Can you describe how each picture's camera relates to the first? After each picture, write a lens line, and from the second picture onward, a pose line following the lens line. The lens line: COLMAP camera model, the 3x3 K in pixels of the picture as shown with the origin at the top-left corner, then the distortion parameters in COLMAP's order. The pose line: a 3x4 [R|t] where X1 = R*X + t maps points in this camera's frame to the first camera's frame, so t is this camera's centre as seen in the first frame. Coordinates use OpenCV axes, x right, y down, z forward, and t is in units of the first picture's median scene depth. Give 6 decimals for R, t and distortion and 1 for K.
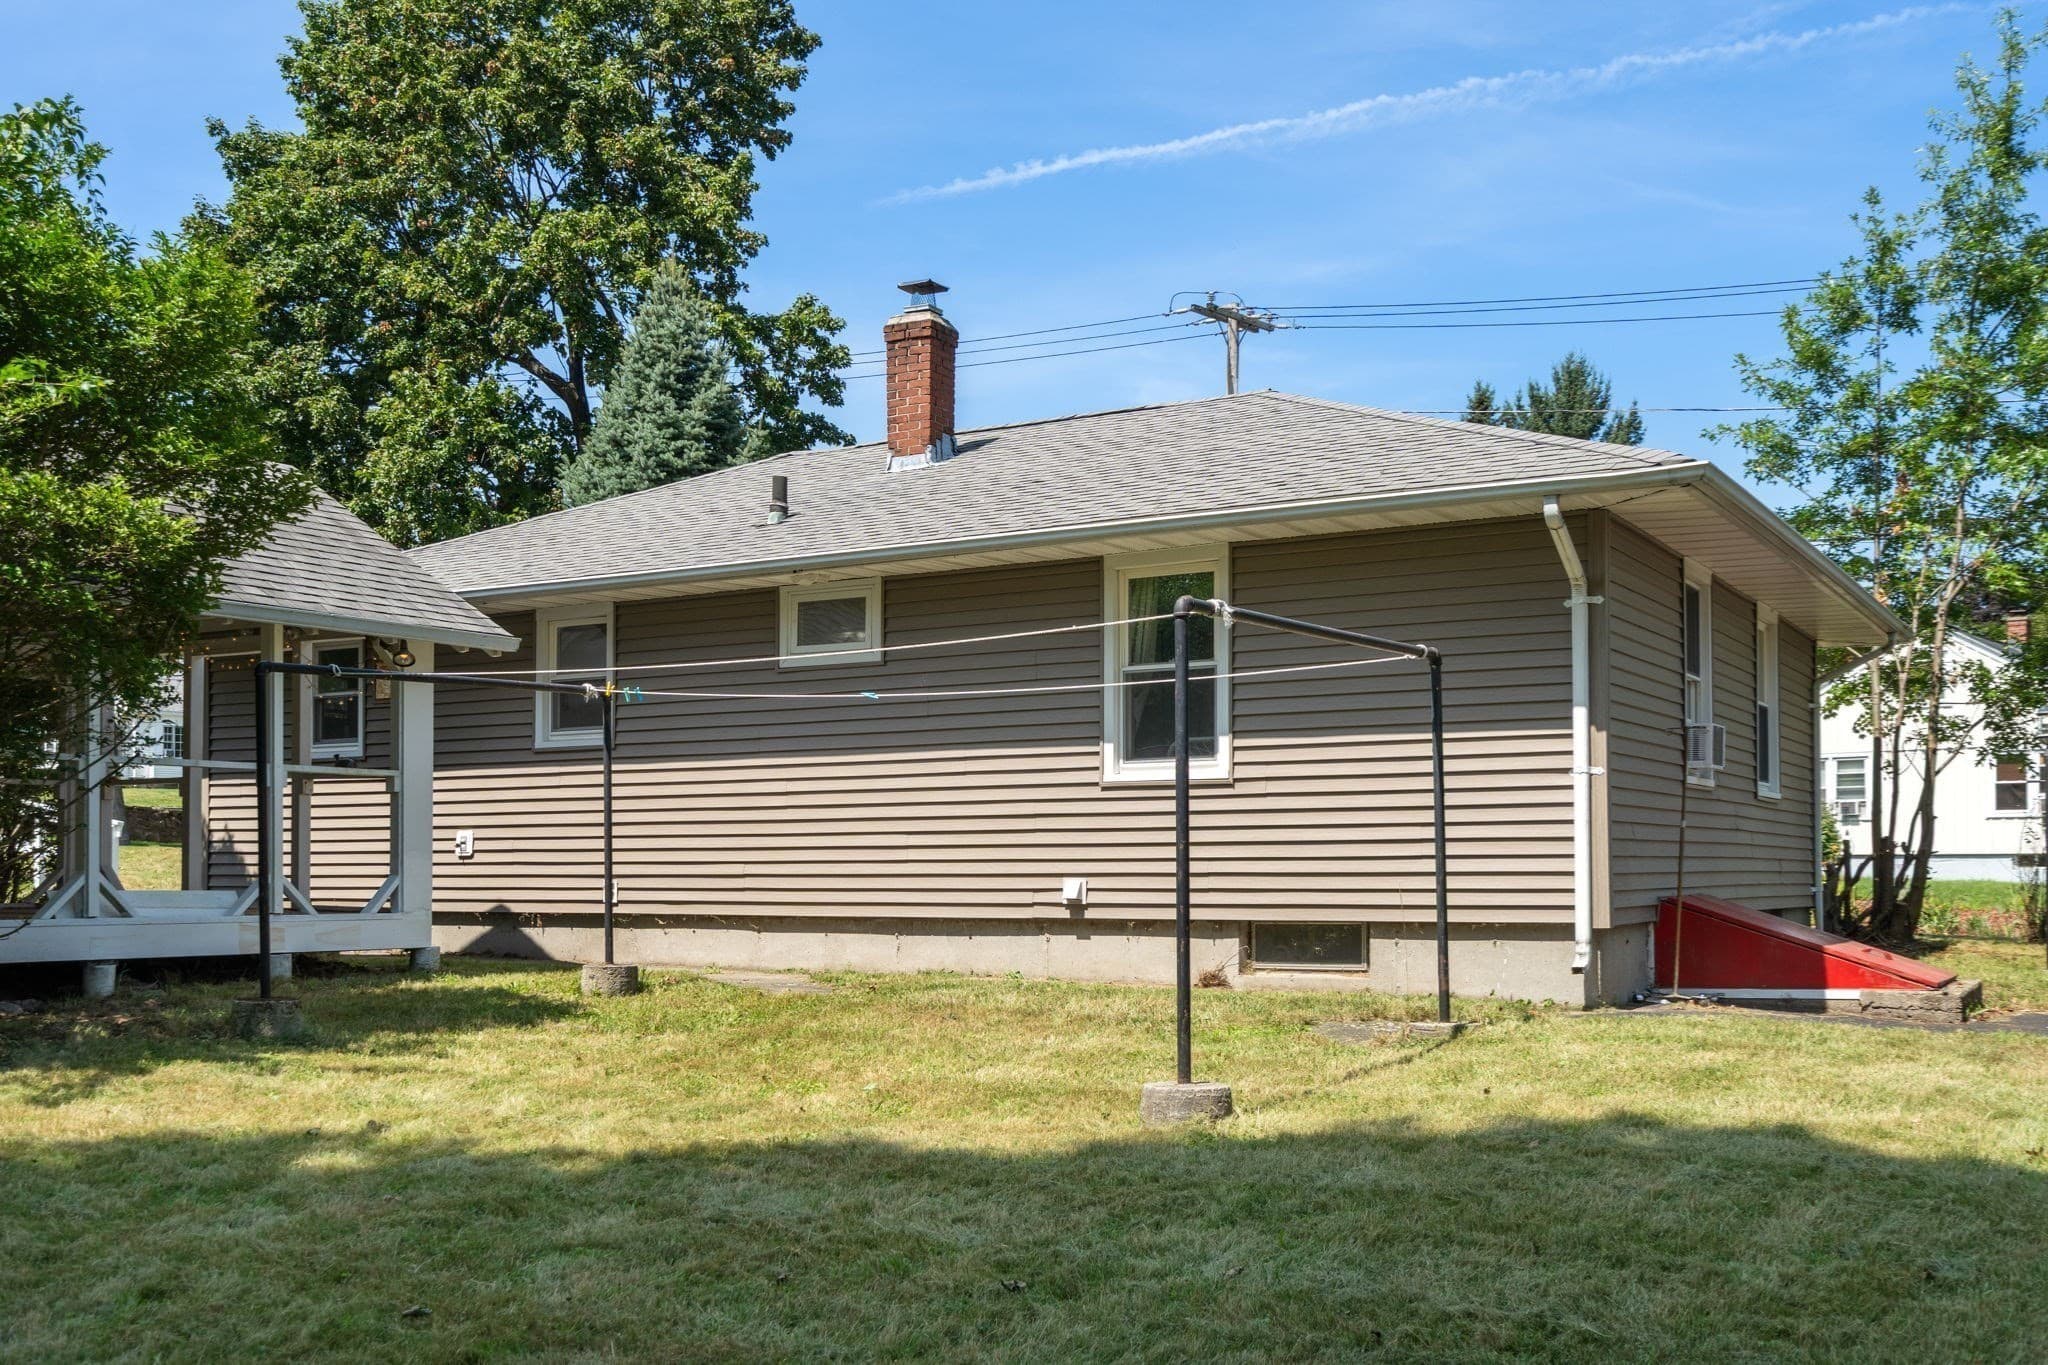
lens RADIAL K [[2033.7, 0, 986.6], [0, 2033.7, 888.1], [0, 0, 1]] dist [0.025665, 0.000000]
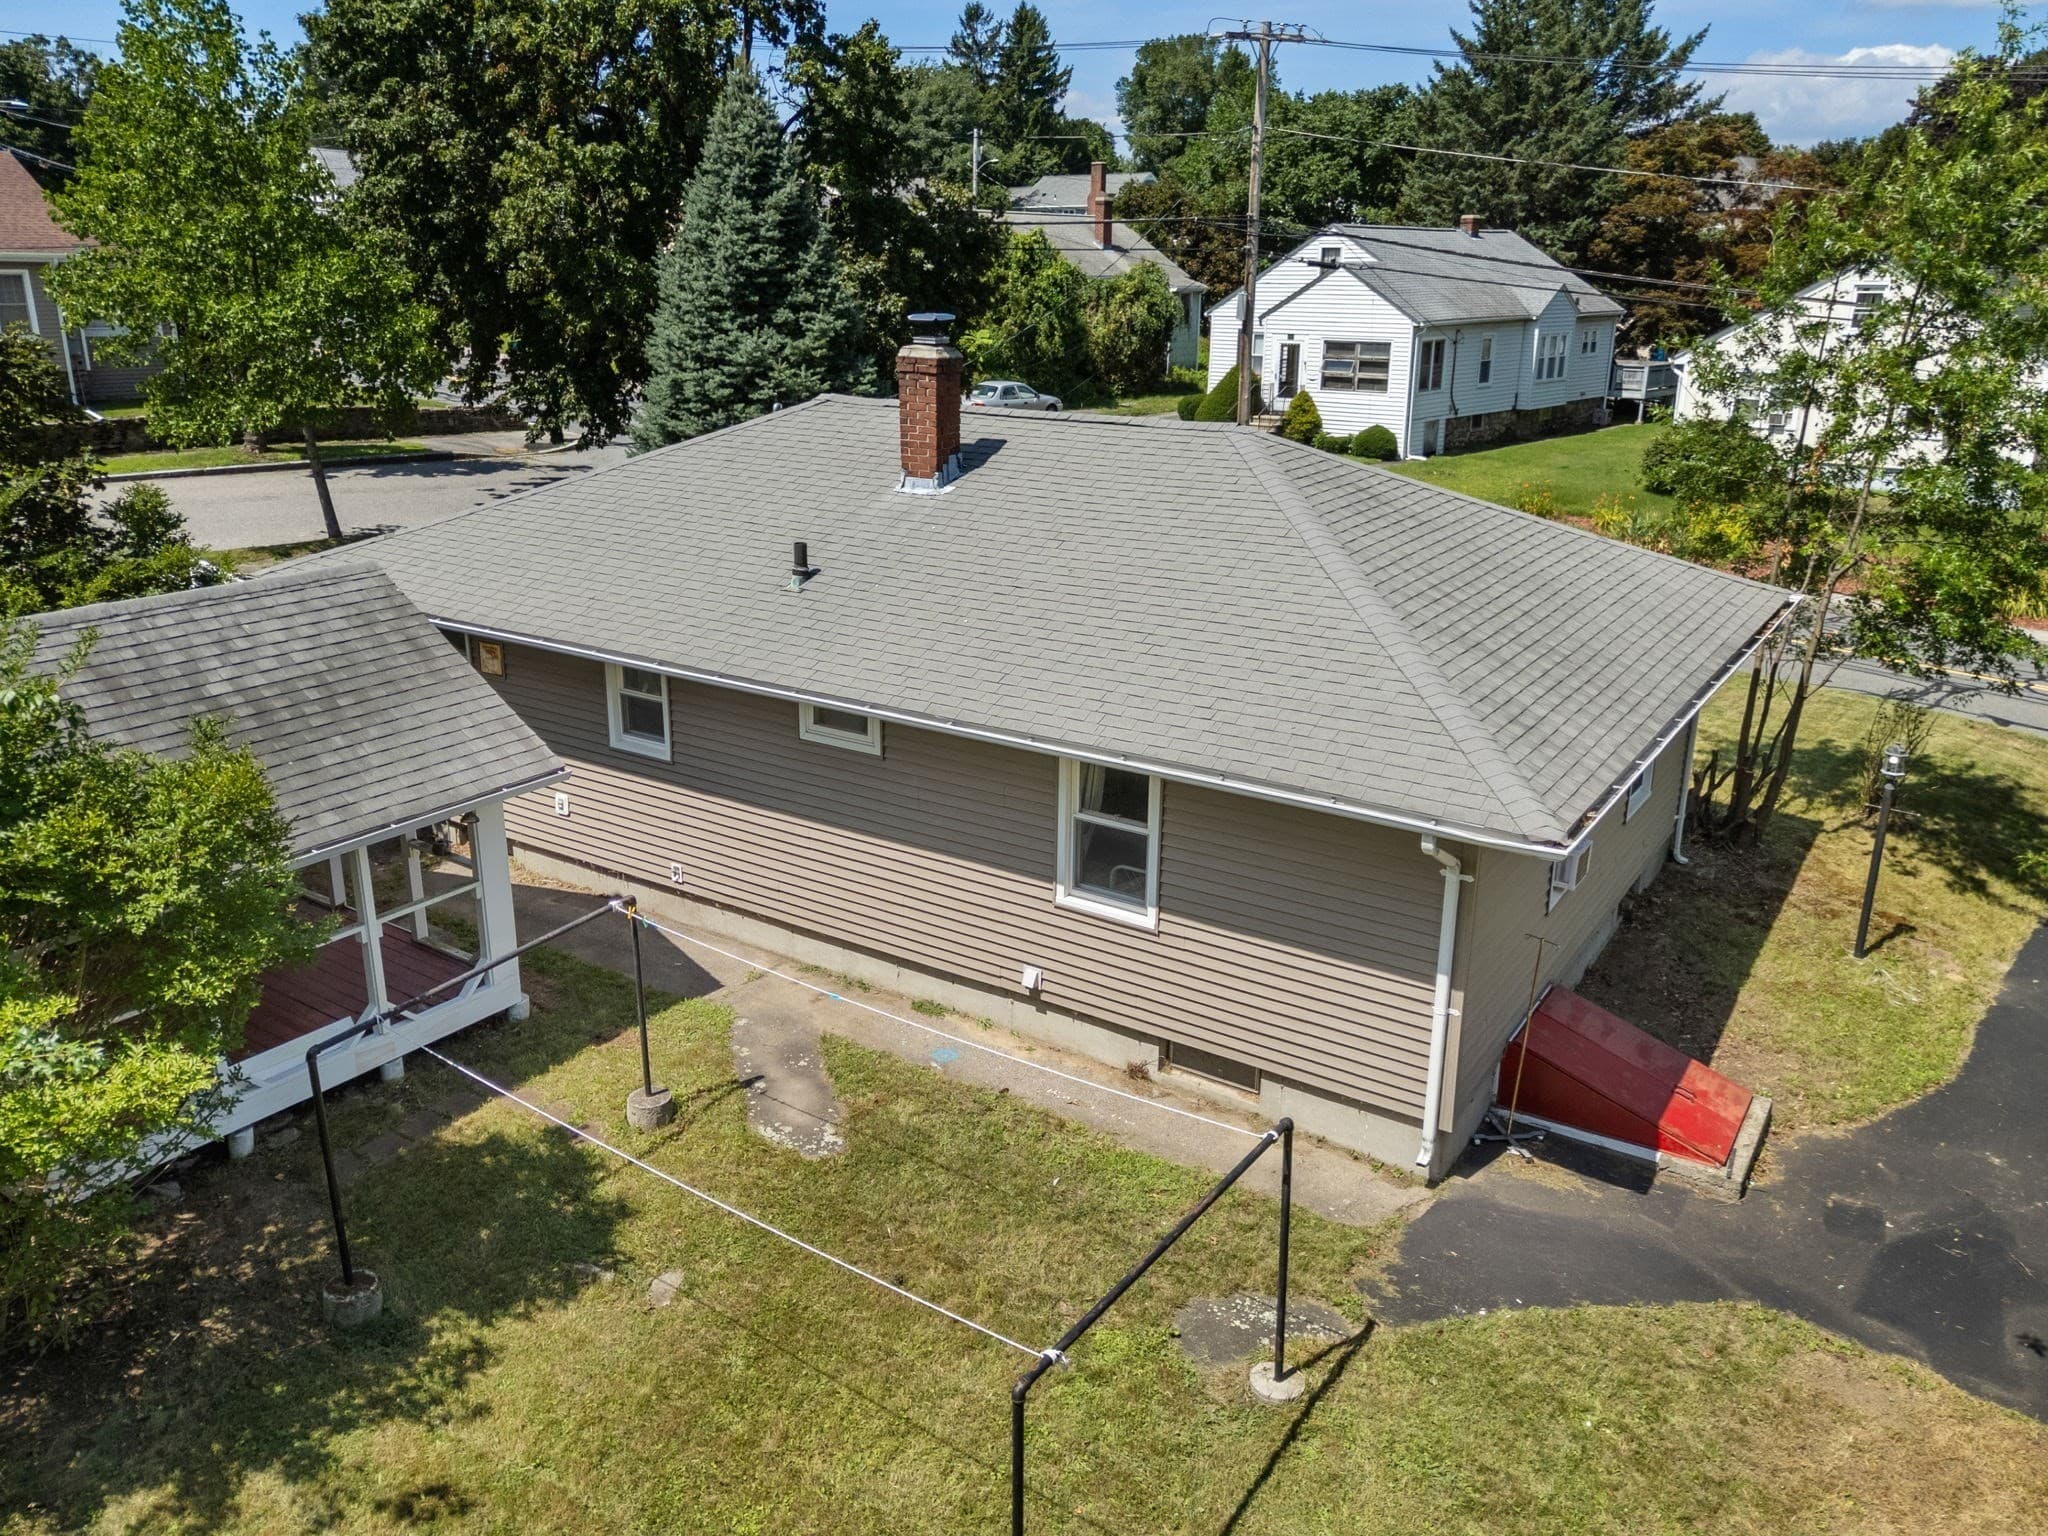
lens RADIAL K [[1547.2, 0, 1010.7], [0, 1547.2, 761.9], [0, 0, 1]] dist [0.068450, -0.012635]
pose [[0.998769, 0.023285, -0.043805, 0.055130], [-0.007528, 0.943911, 0.330113, -0.350407], [0.049034, -0.329377, 0.942924, 0.126393]]
